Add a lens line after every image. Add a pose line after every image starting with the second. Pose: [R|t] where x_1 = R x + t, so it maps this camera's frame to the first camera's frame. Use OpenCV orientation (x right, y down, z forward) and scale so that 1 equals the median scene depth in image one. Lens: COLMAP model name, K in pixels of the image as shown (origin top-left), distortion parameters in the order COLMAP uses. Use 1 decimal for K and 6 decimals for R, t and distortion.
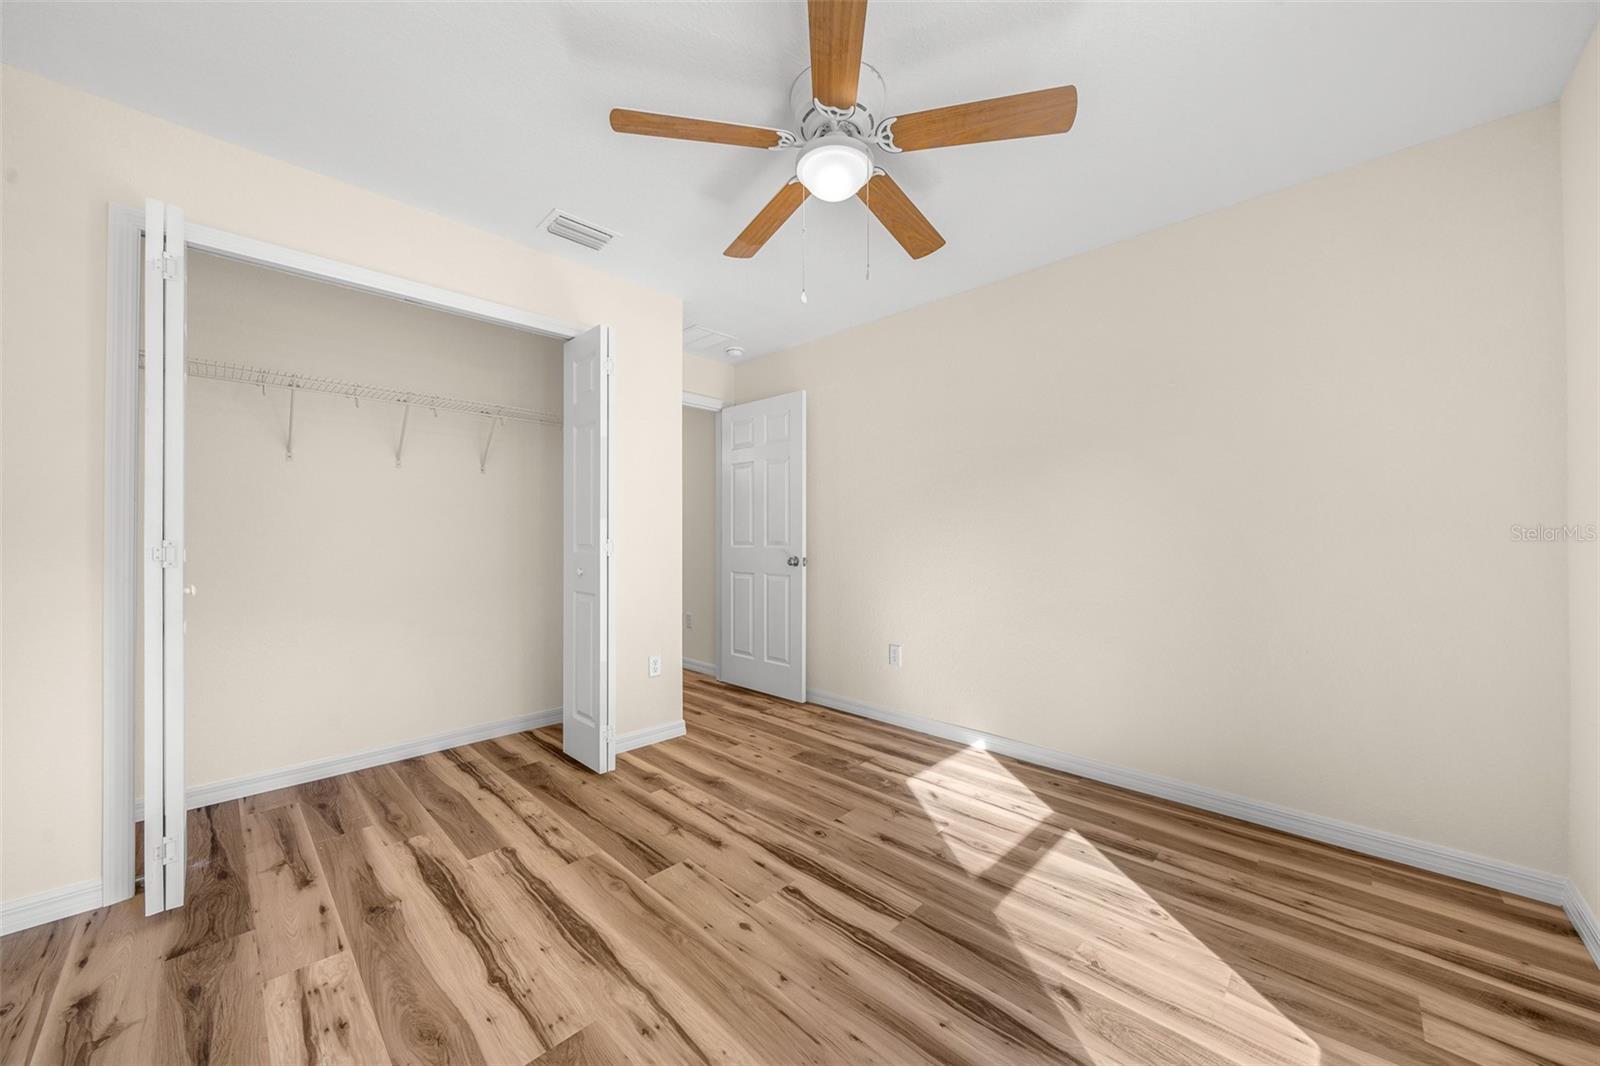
lens RADIAL K [[555.5, 0, 800.0], [0, 555.5, 533.0], [0, 0, 1]] dist [-0.001769, -0.000073]
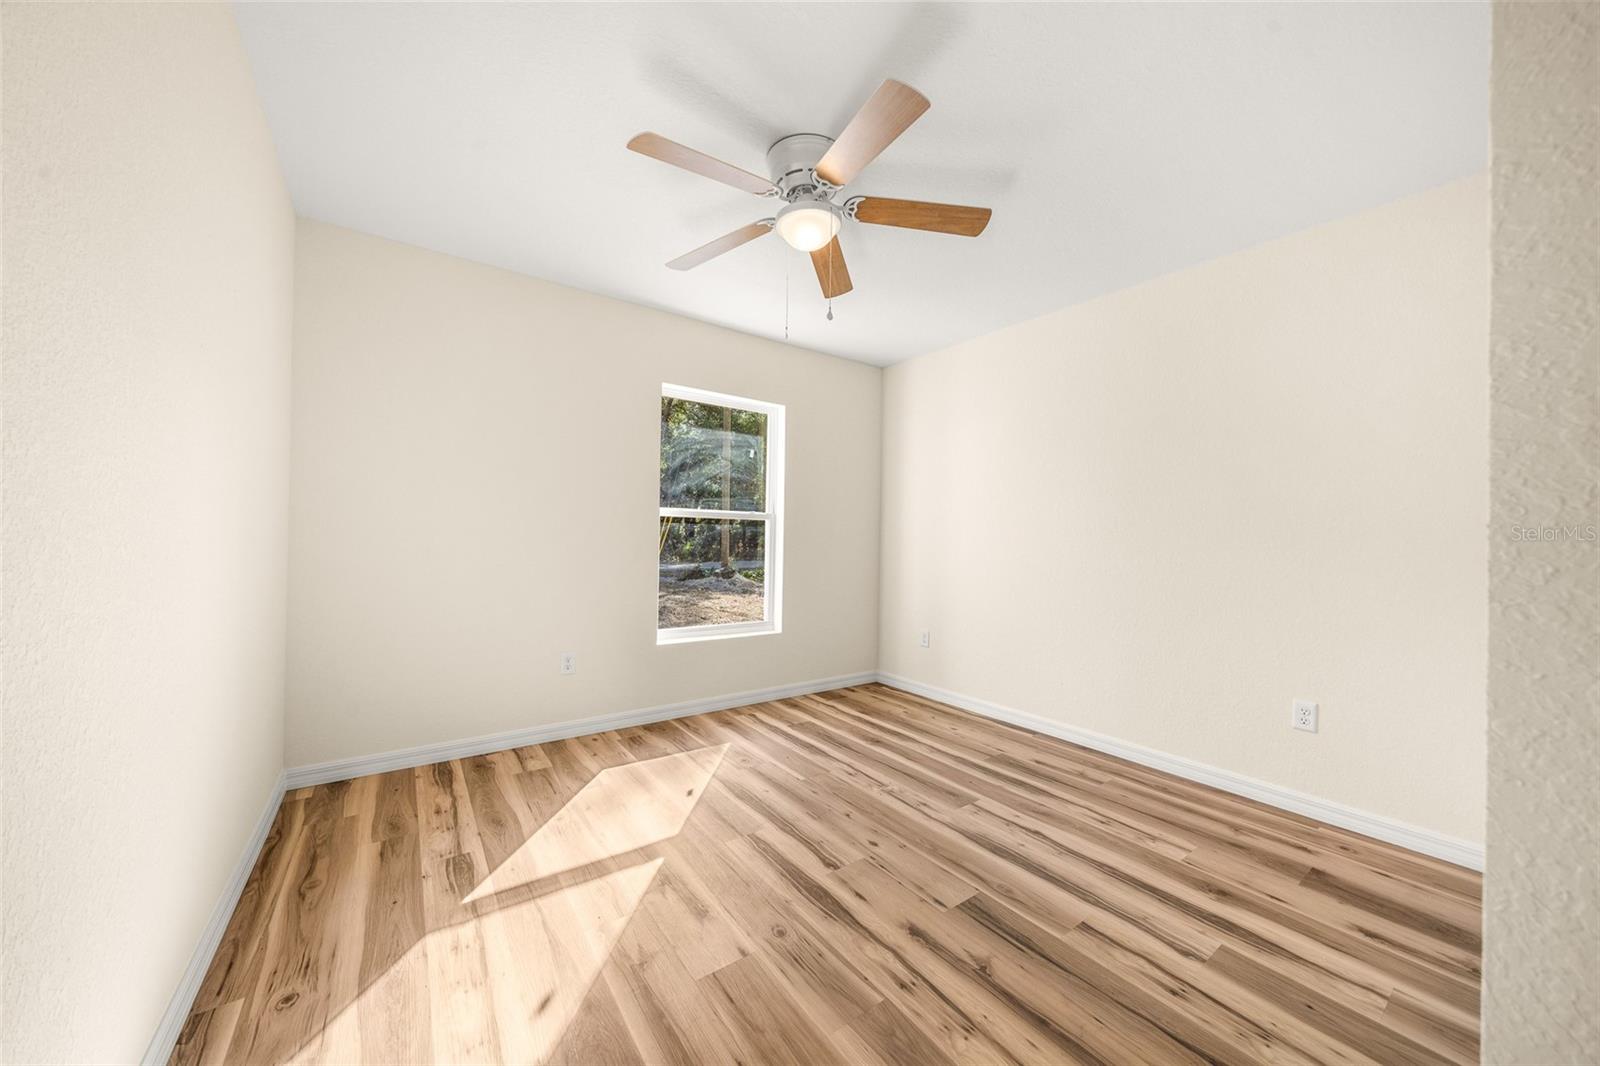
lens RADIAL K [[555.5, 0, 800.0], [0, 555.5, 533.0], [0, 0, 1]] dist [-0.001769, -0.000073]
pose [[-0.981355, -0.016866, 0.191462, -0.141113], [-0.019101, 0.999769, -0.009834, 0.009459], [-0.191252, -0.013307, -0.981451, 1.952313]]
